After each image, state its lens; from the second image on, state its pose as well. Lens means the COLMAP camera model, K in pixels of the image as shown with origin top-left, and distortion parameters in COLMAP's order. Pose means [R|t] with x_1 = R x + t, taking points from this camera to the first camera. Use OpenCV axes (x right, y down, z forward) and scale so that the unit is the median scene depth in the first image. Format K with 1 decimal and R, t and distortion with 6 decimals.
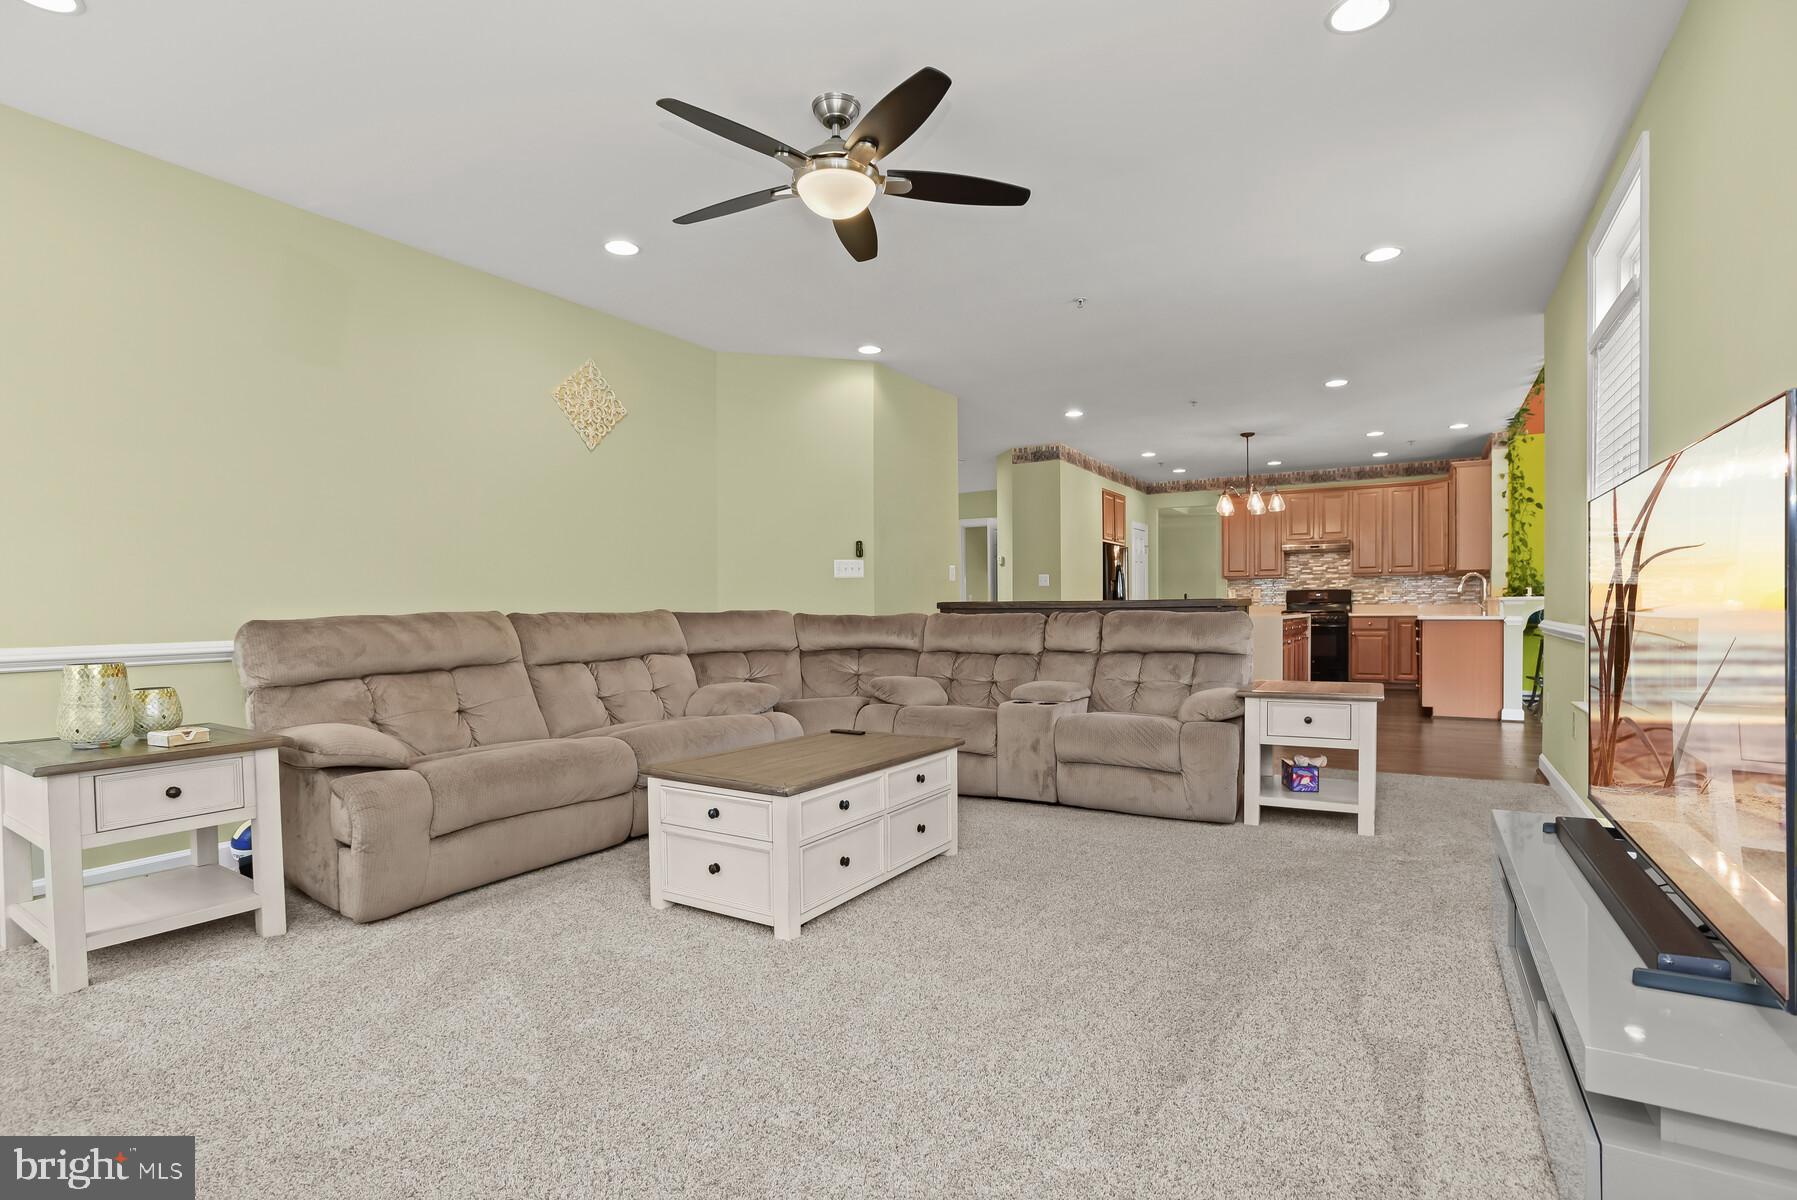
lens RADIAL K [[855.2, 0, 902.5], [0, 855.2, 609.5], [0, 0, 1]] dist [-0.025240, 0.000941]
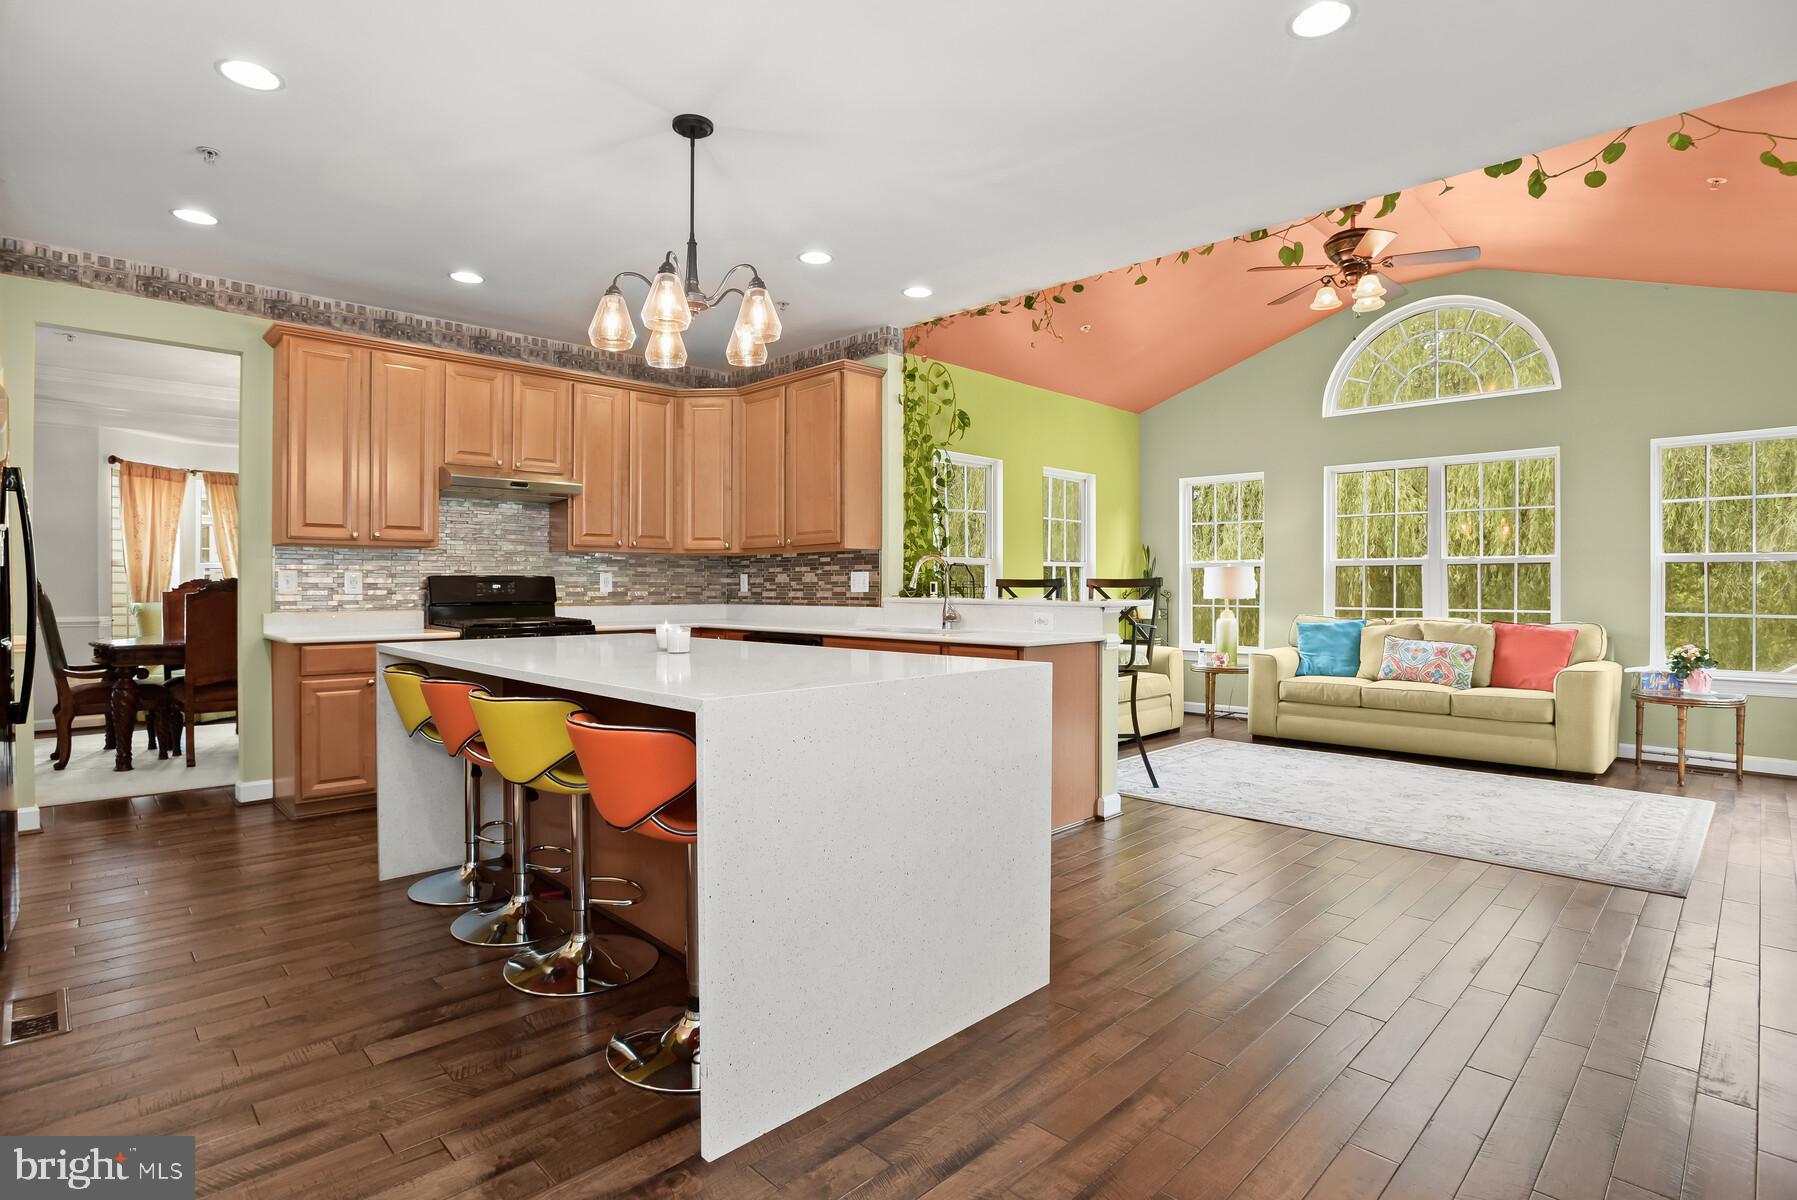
lens RADIAL K [[865.1, 0, 898.5], [0, 865.1, 600.0], [0, 0, 1]] dist [-0.037404, 0.000775]
pose [[0.278995, -0.005967, 0.960274, 0.111644], [-0.001931, 0.999975, 0.006775, -0.017367], [-0.960291, -0.003745, 0.278977, 0.833111]]
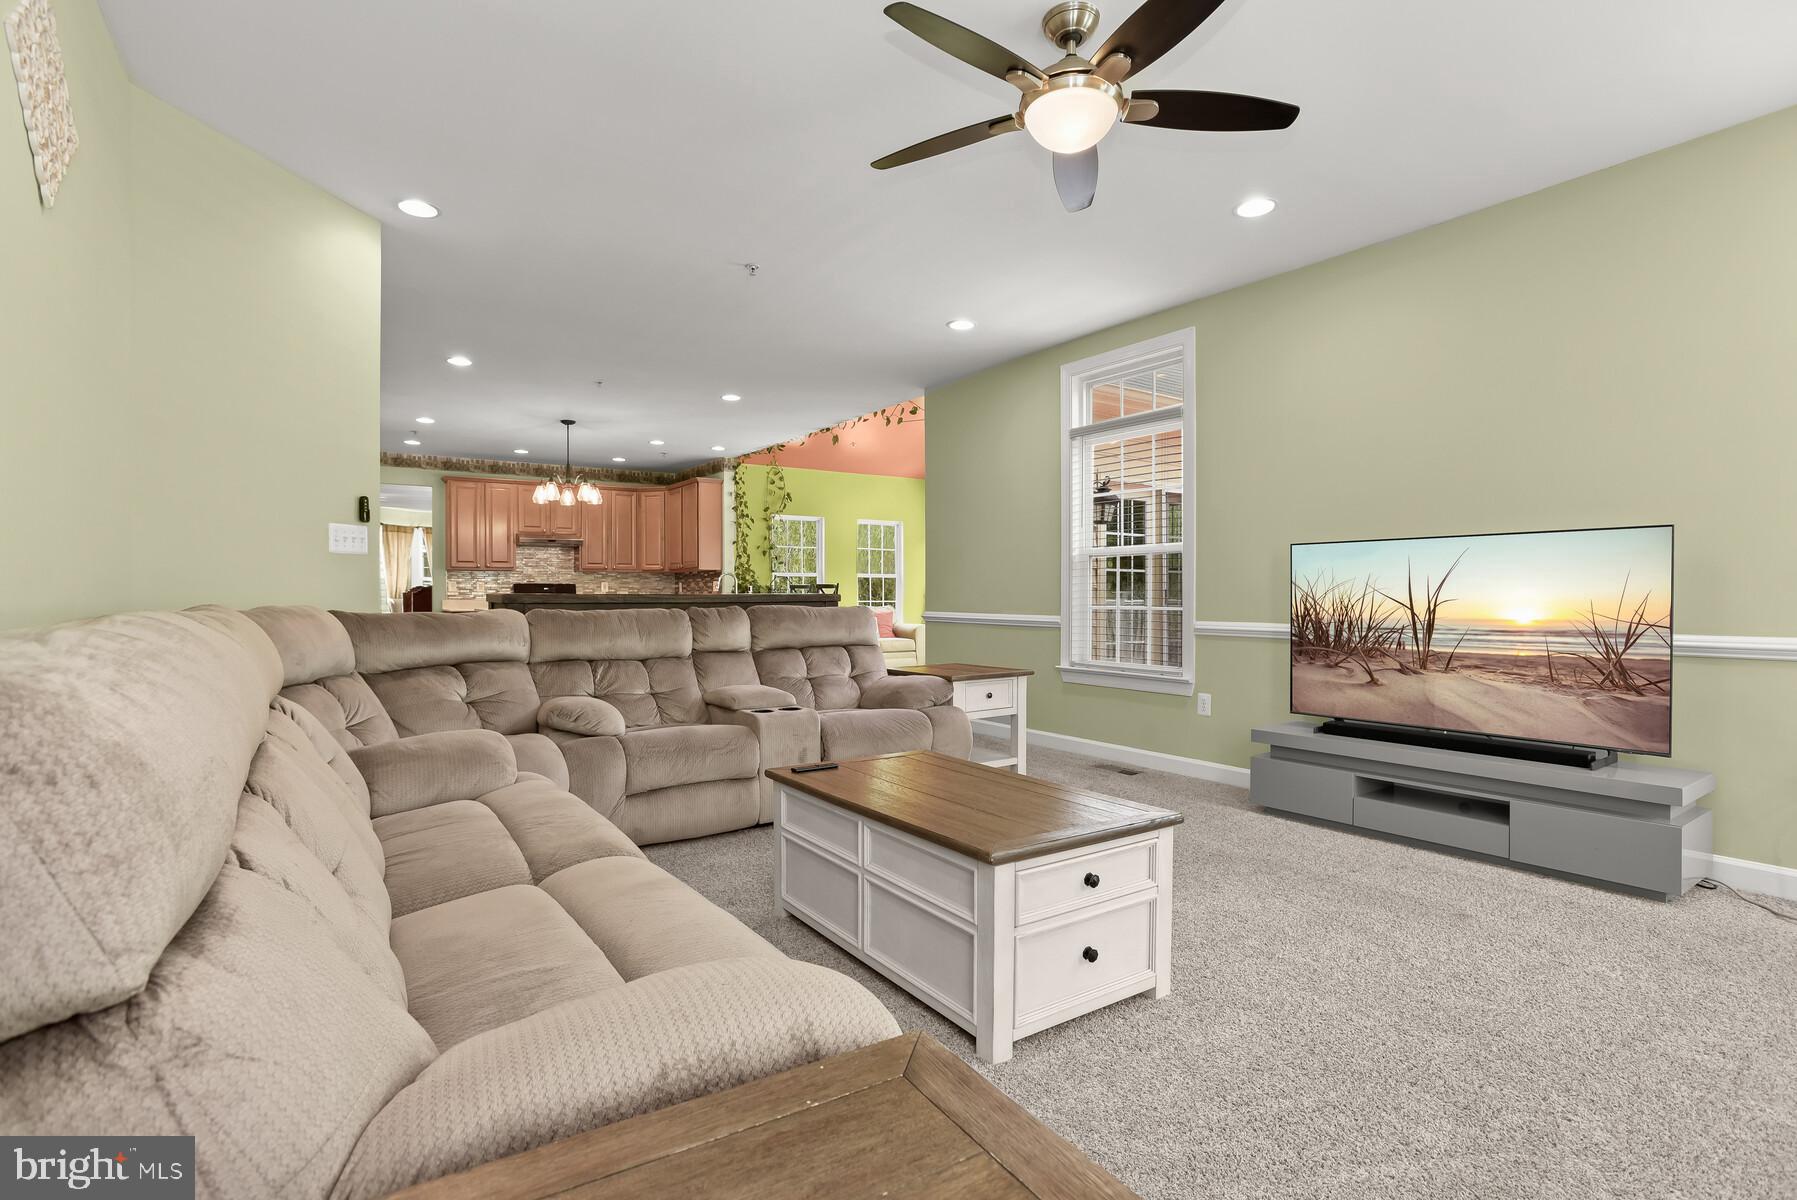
lens RADIAL K [[855.2, 0, 902.5], [0, 855.2, 609.5], [0, 0, 1]] dist [-0.025240, 0.000941]
pose [[0.453819, -0.004004, 0.891085, -0.271373], [-0.003300, 0.999975, 0.006173, -0.001018], [-0.891088, -0.005742, 0.453794, 0.226109]]
